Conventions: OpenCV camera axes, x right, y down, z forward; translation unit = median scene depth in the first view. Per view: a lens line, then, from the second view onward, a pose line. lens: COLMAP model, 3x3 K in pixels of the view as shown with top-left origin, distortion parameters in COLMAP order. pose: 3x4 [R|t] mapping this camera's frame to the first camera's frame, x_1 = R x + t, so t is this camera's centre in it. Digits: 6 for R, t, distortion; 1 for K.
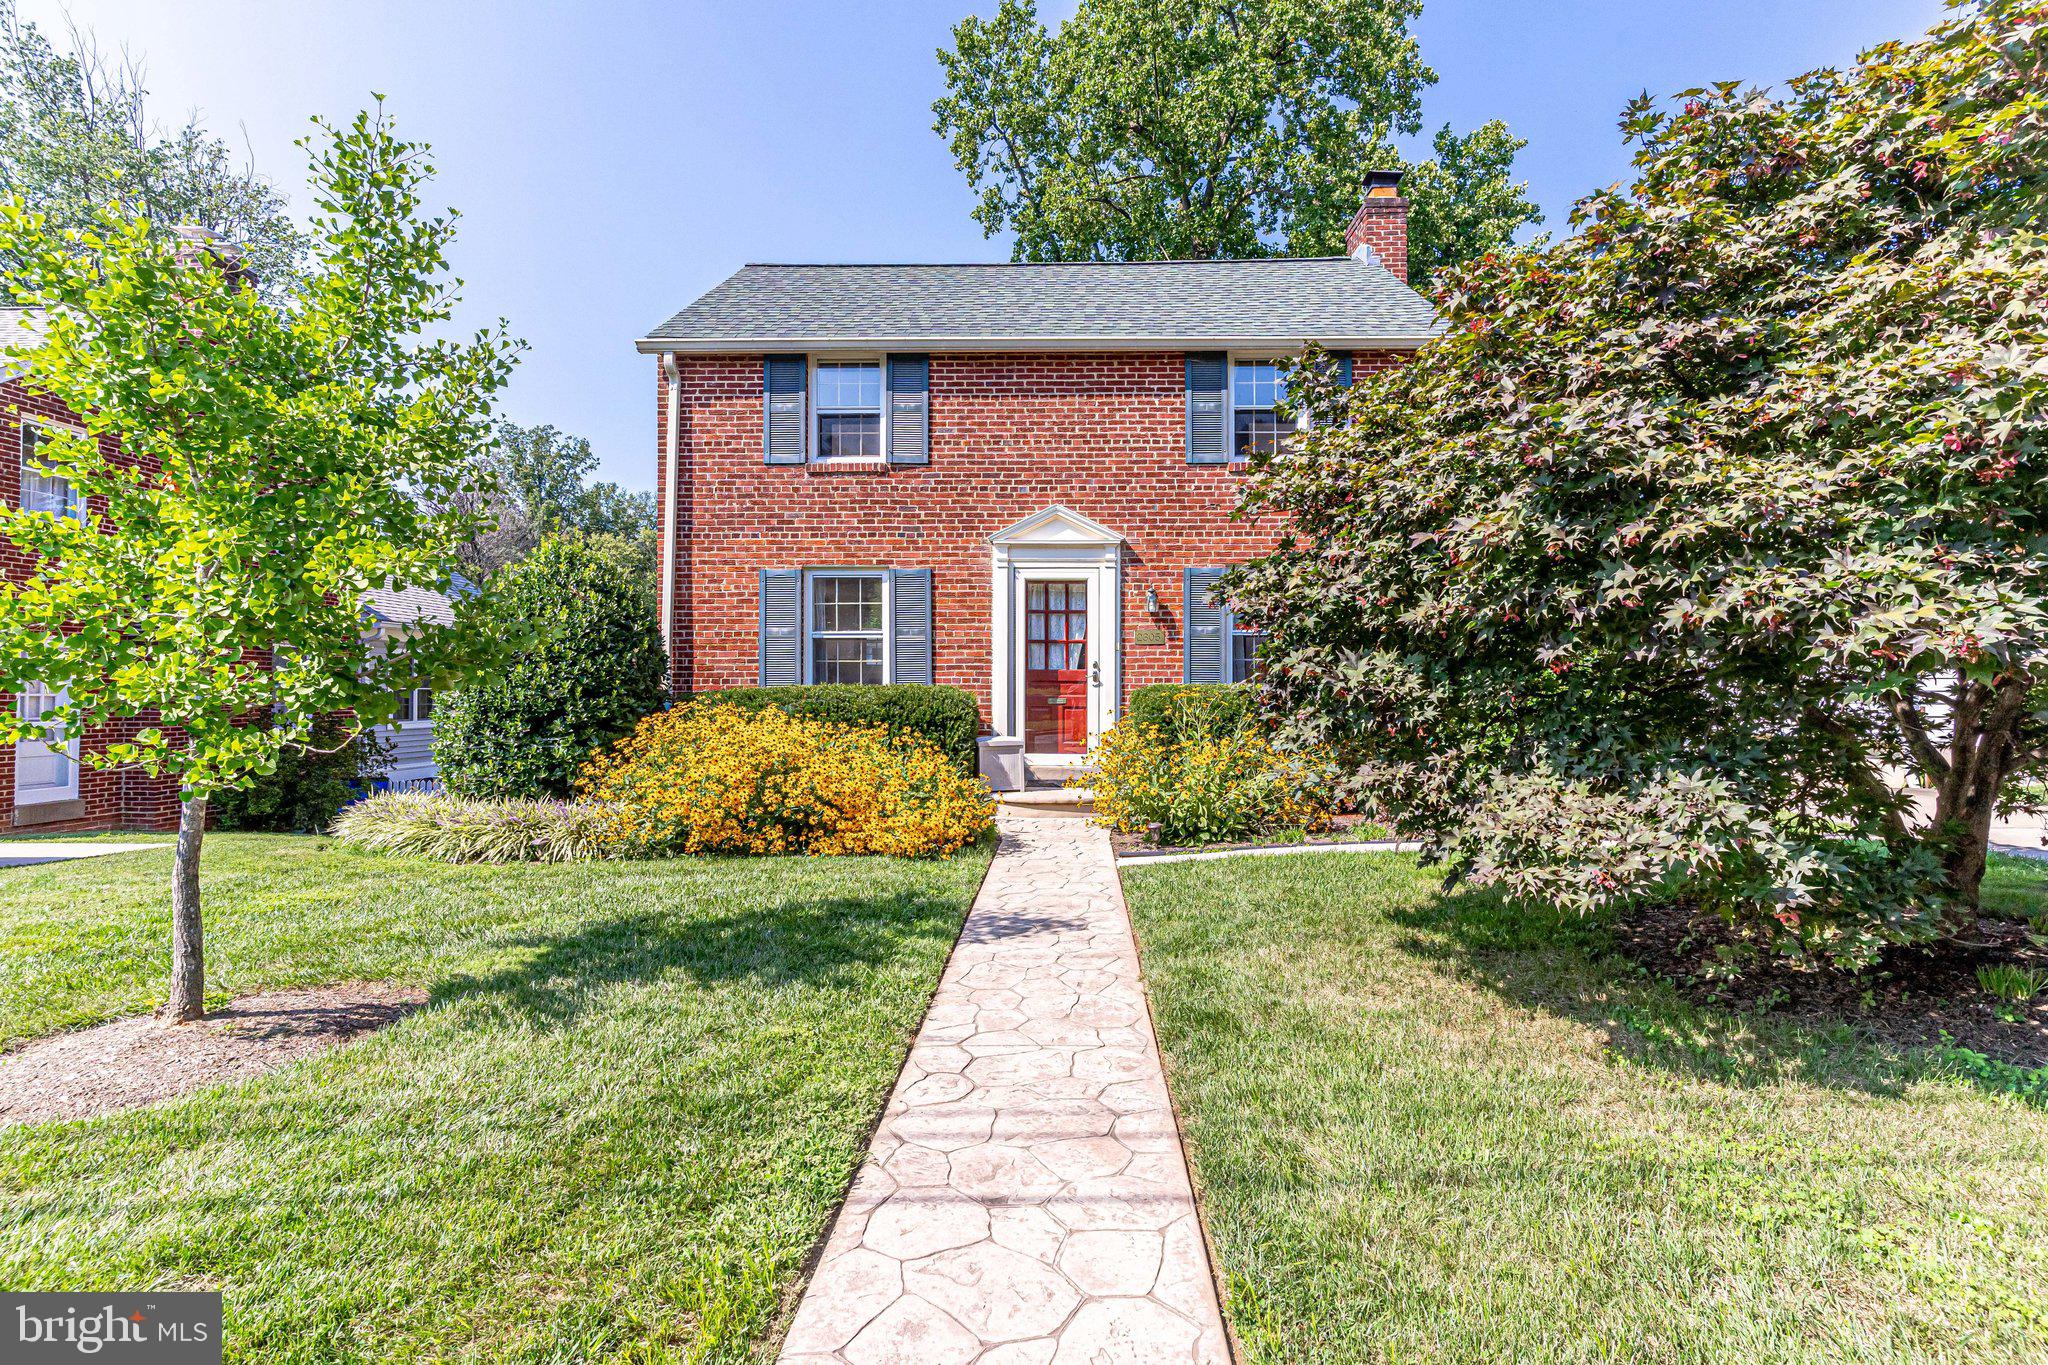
lens RADIAL K [[990.2, 0, 1025.3], [0, 990.2, 669.0], [0, 0, 1]] dist [0.020796, -0.000666]
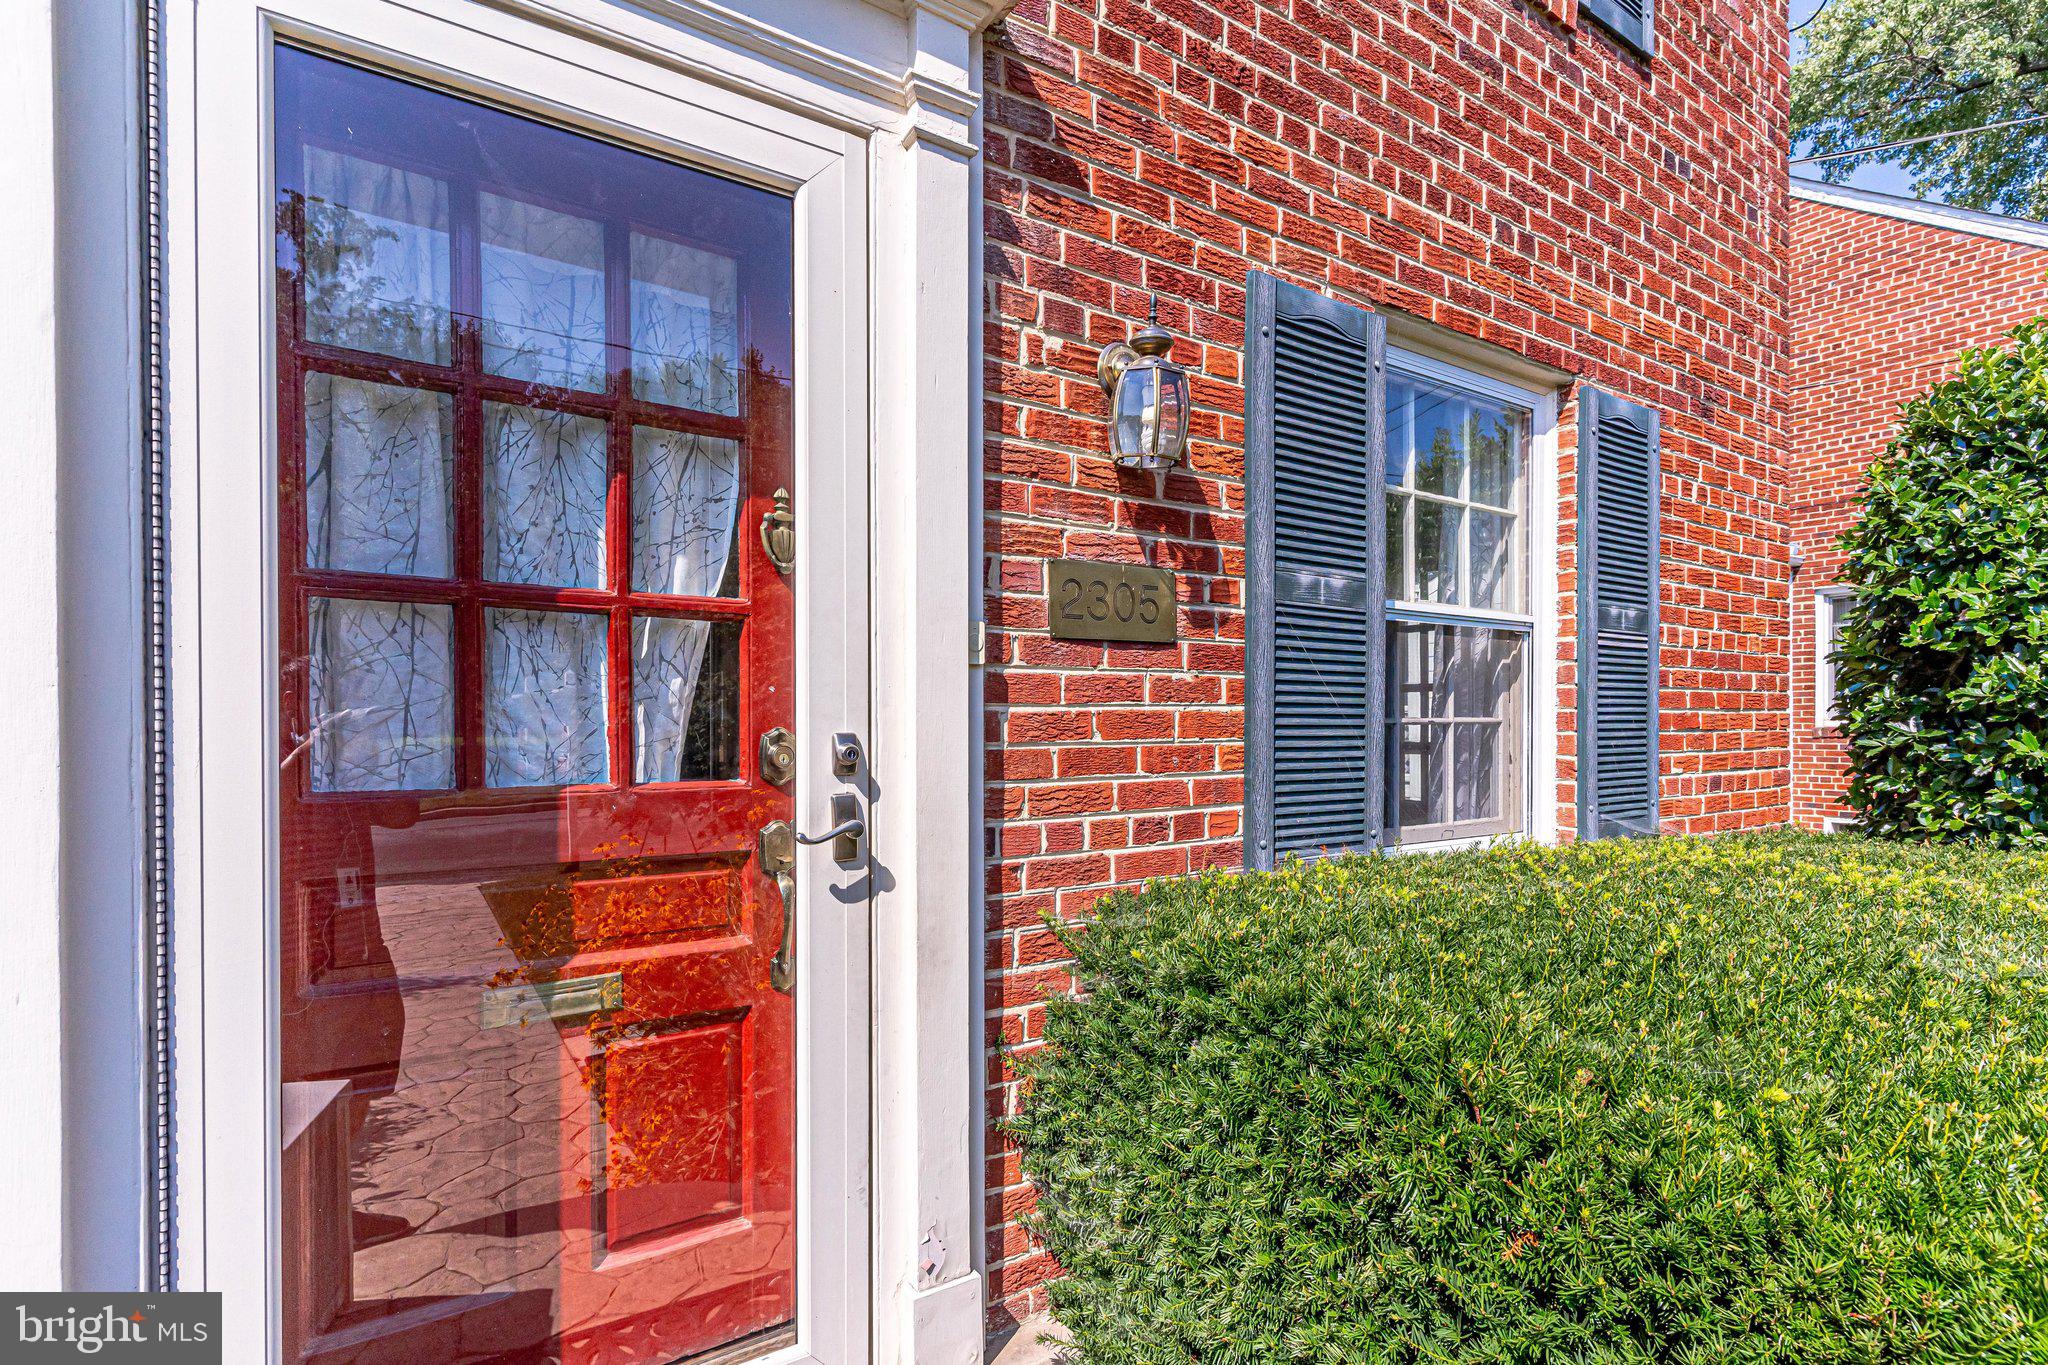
lens RADIAL K [[990.2, 0, 1052.9], [0, 990.2, 731.3], [0, 0, 1]] dist [0.020796, -0.000666]
pose [[0.809364, -0.007945, 0.587253, 0.005715], [-0.004128, 0.999807, 0.019216, -0.011391], [-0.587292, -0.017977, 0.809175, 0.852552]]
